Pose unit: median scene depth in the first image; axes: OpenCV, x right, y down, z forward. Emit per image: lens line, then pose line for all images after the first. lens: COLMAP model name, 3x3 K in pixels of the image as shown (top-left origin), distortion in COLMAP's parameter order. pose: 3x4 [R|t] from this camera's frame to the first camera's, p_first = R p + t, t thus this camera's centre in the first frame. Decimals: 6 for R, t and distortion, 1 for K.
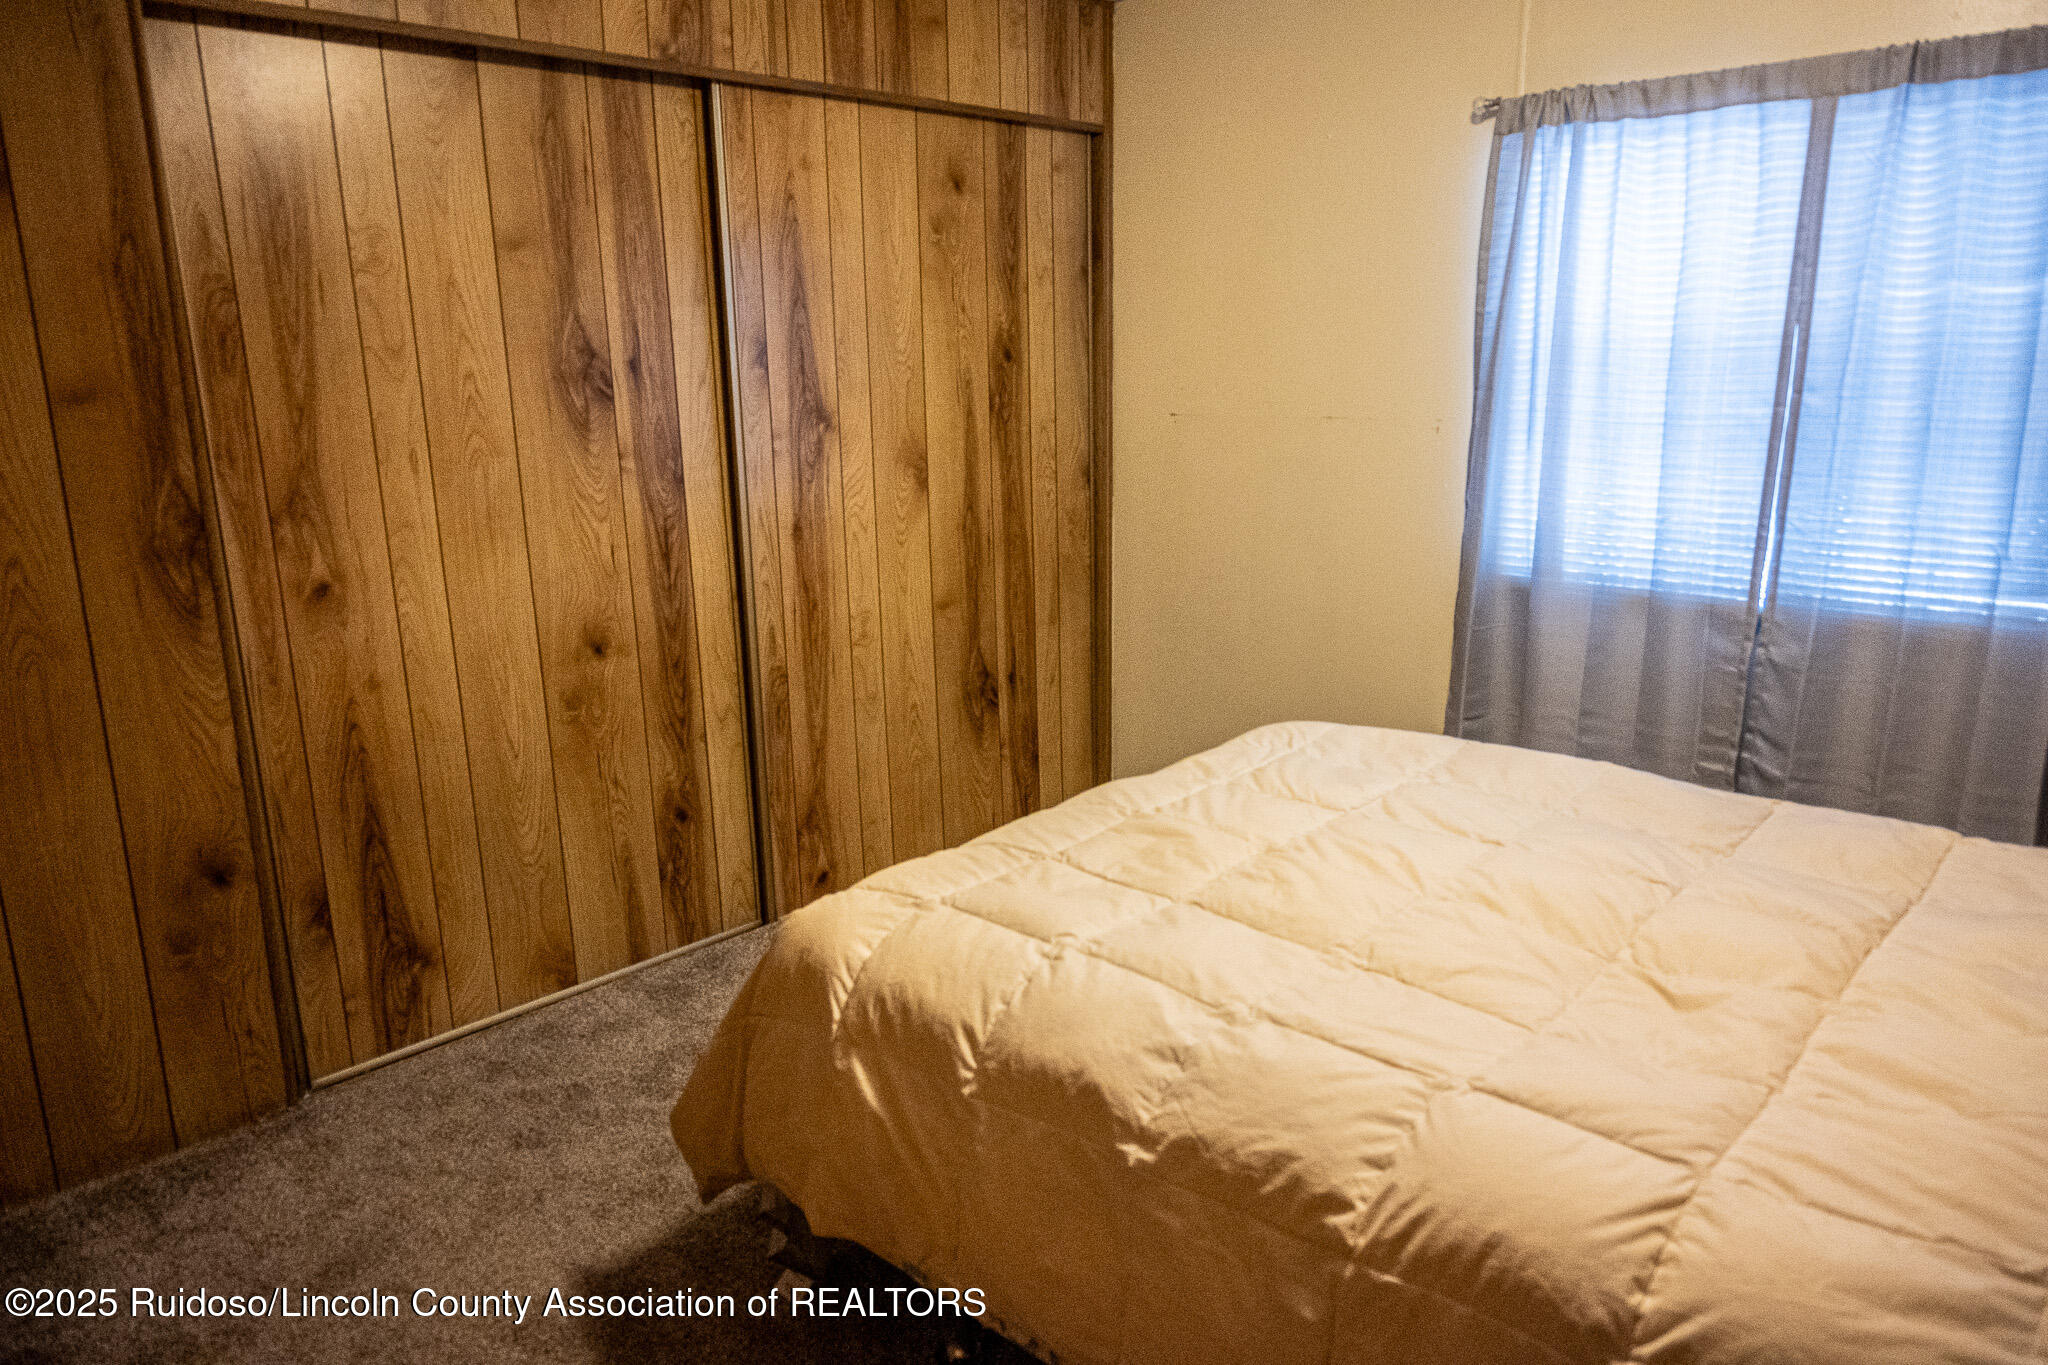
lens RADIAL K [[1391.0, 0, 1025.7], [0, 1391.0, 689.9], [0, 0, 1]] dist [0.001987, -0.000846]
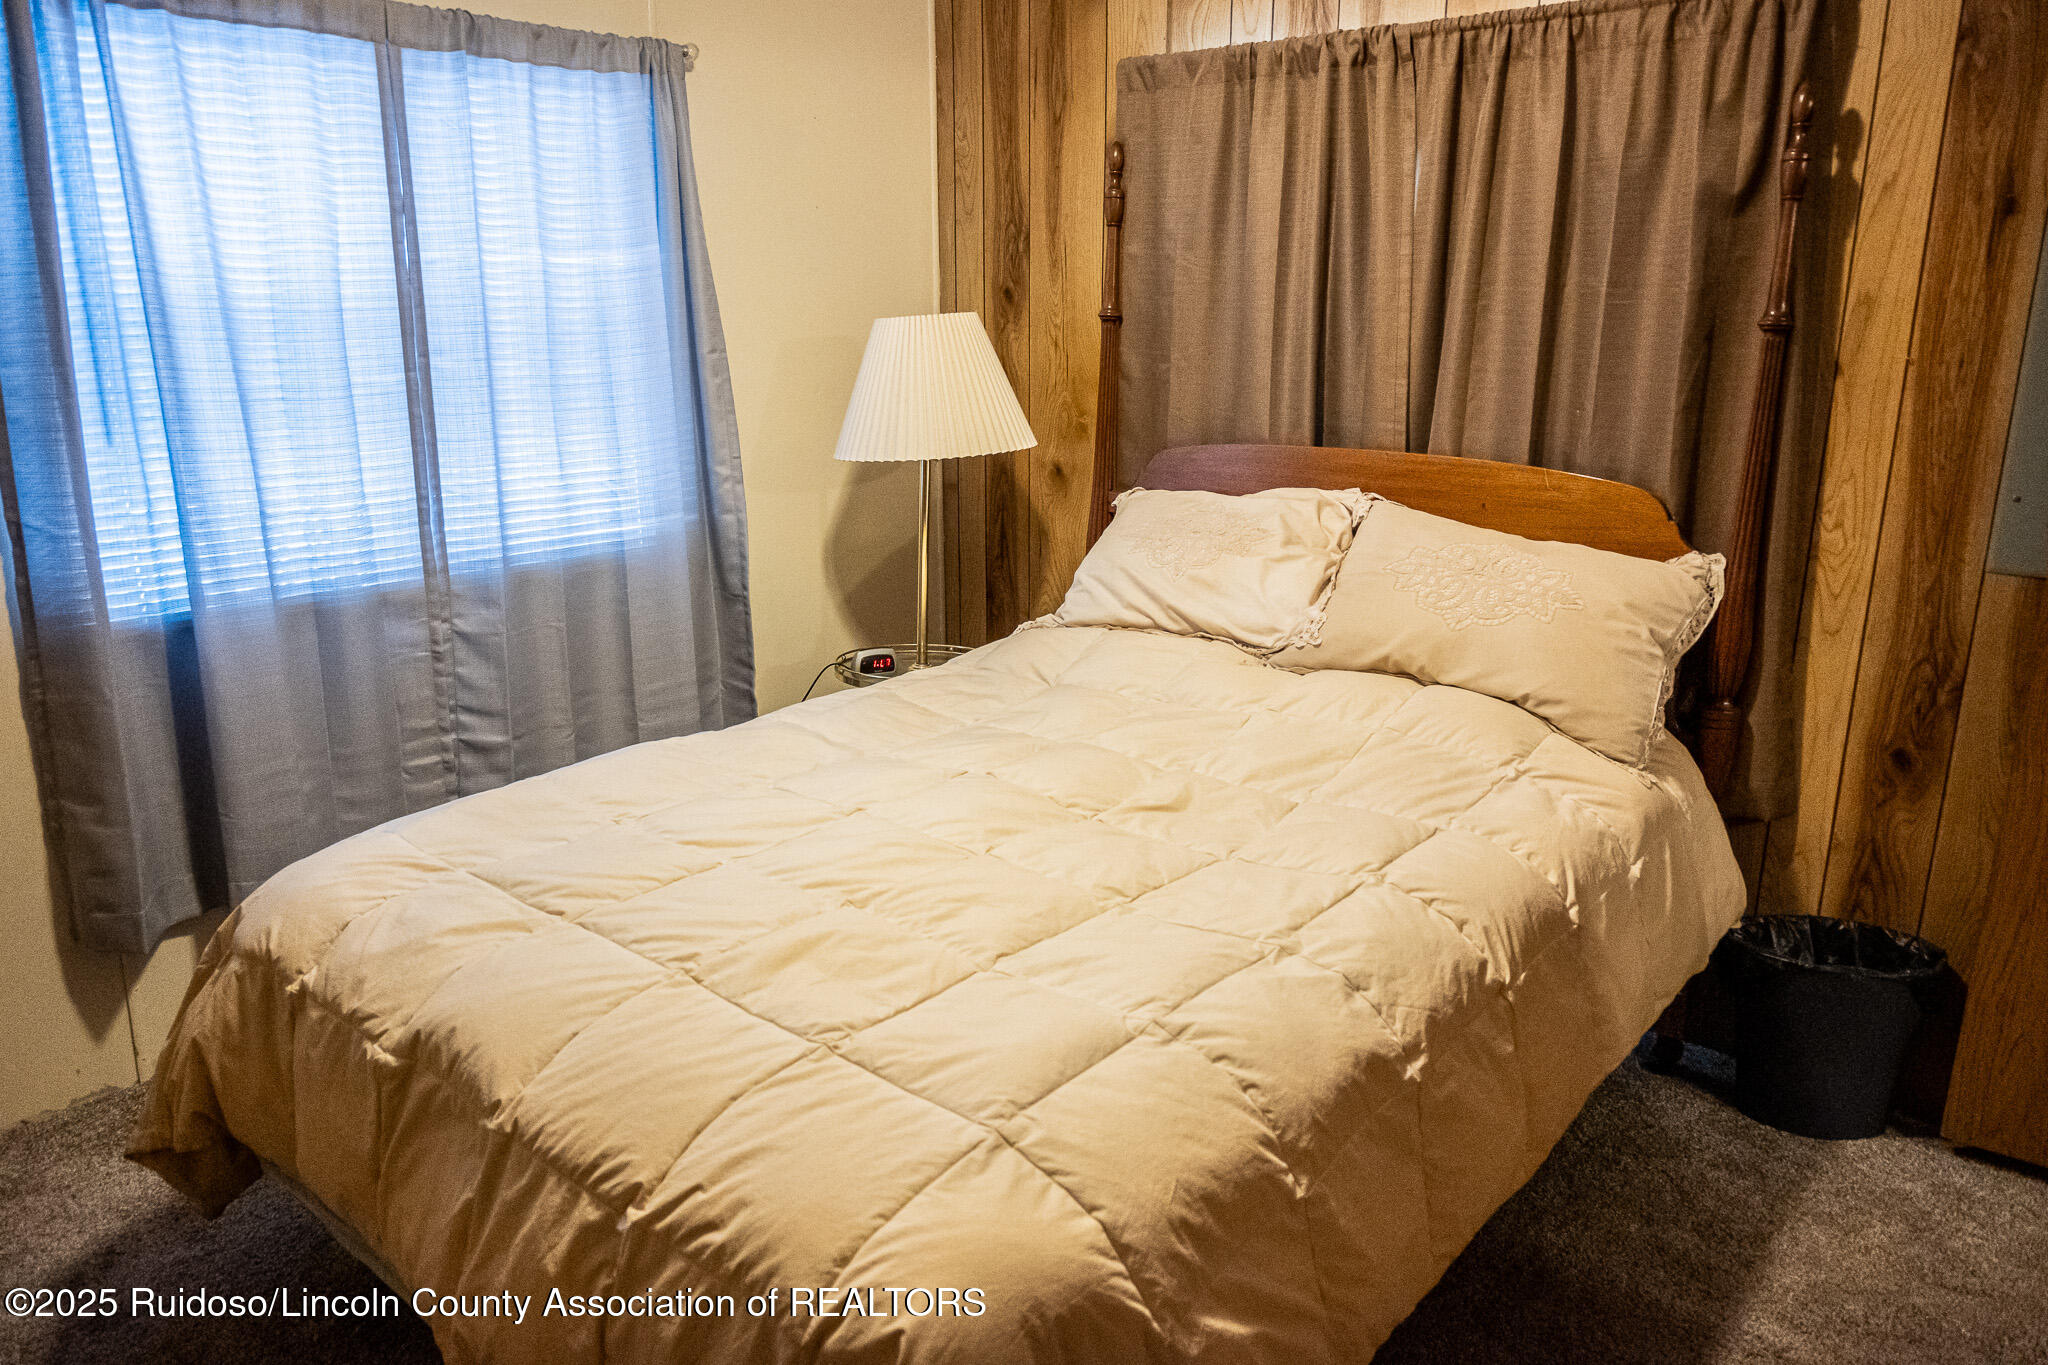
lens RADIAL K [[1416.3, 0, 1024.0], [0, 1416.3, 682.5], [0, 0, 1]] dist [-0.000139, 0.002435]
pose [[-0.048738, -0.247271, 0.967720, -0.700765], [0.232424, 0.939466, 0.251758, -0.227906], [-0.971393, 0.237192, 0.011684, 0.959732]]
